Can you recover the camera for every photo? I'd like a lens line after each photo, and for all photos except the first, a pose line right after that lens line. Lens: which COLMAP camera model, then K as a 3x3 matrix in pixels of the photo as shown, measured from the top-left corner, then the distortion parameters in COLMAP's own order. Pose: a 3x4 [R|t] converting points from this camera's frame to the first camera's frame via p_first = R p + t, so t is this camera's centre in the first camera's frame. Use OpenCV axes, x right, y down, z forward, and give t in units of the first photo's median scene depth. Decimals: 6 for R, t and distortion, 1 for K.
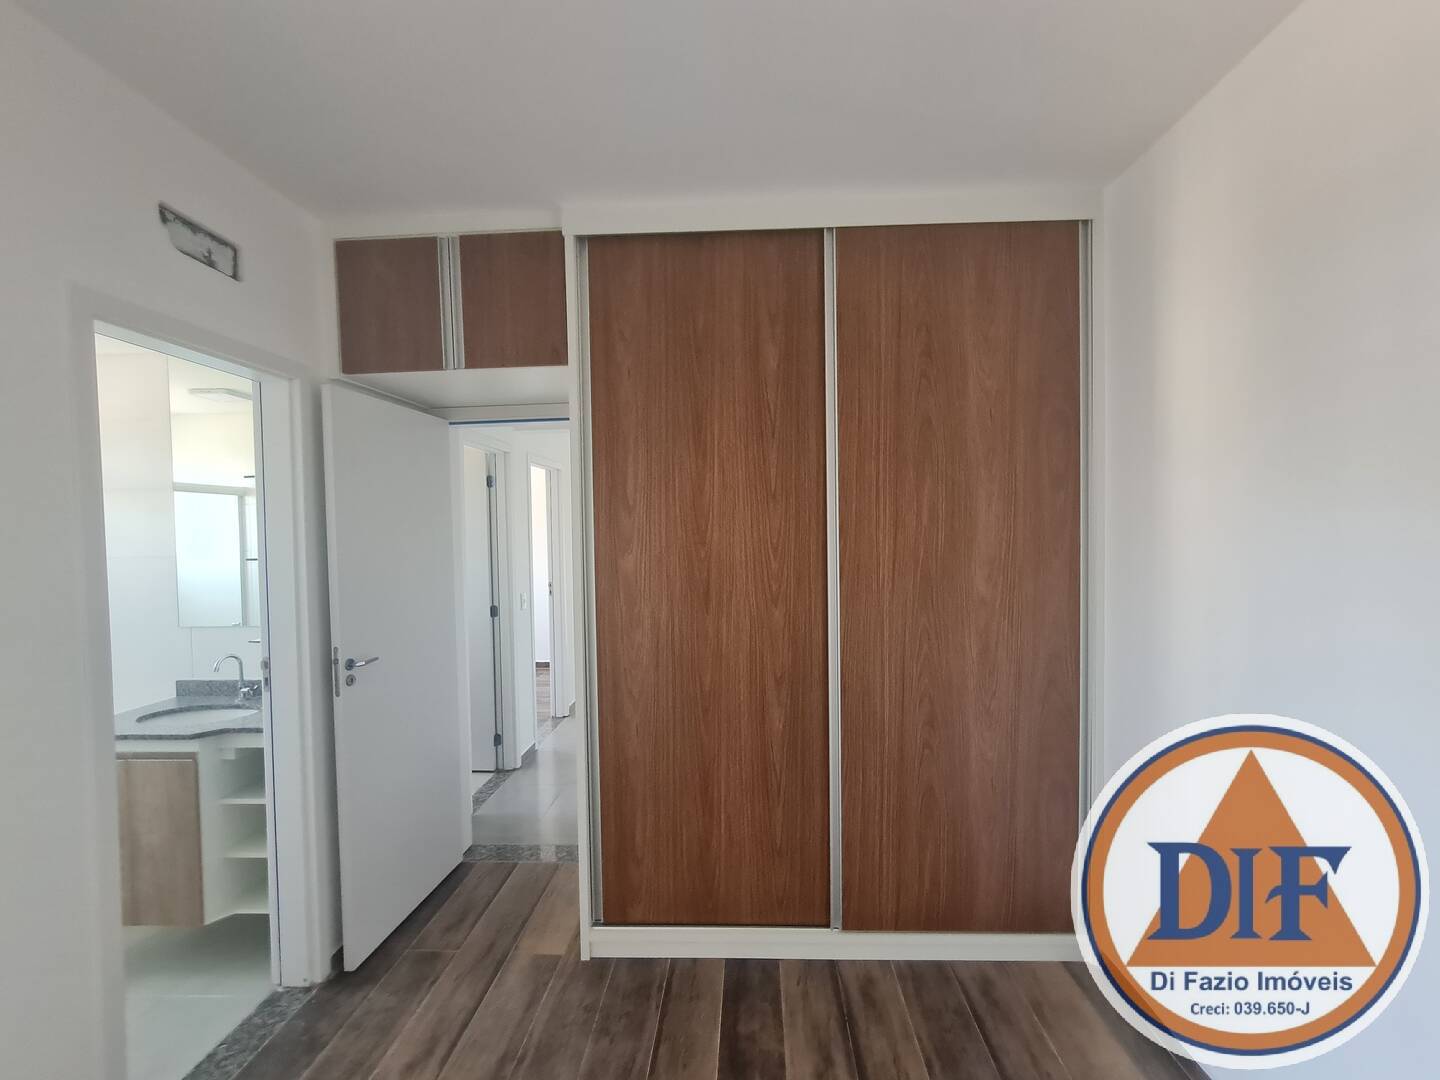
lens RADIAL K [[587.3, 0, 727.1], [0, 587.3, 548.0], [0, 0, 1]] dist [-0.001729, 0.000268]
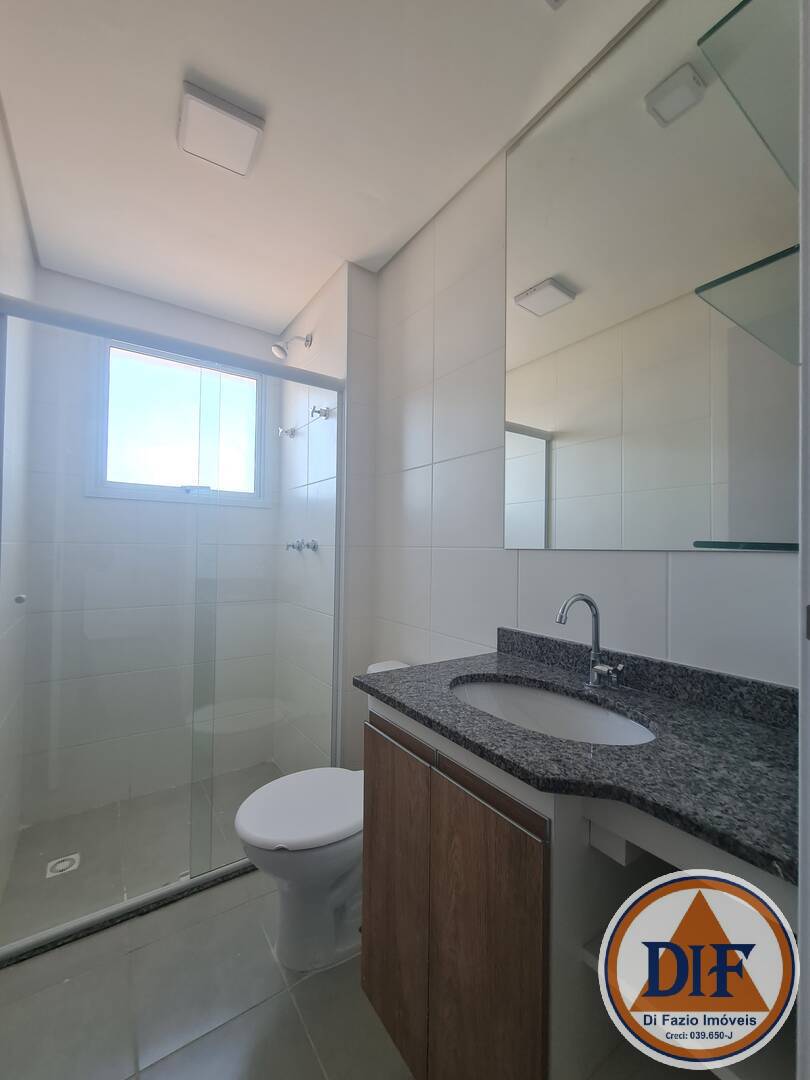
lens RADIAL K [[440.5, 0, 396.9], [0, 440.5, 545.0], [0, 0, 1]] dist [-0.001729, 0.000268]
pose [[0.585331, 0.024773, -0.810416, -0.619299], [-0.052433, 0.998597, -0.007345, 0.146736], [0.809097, 0.046791, 0.585809, 0.625543]]
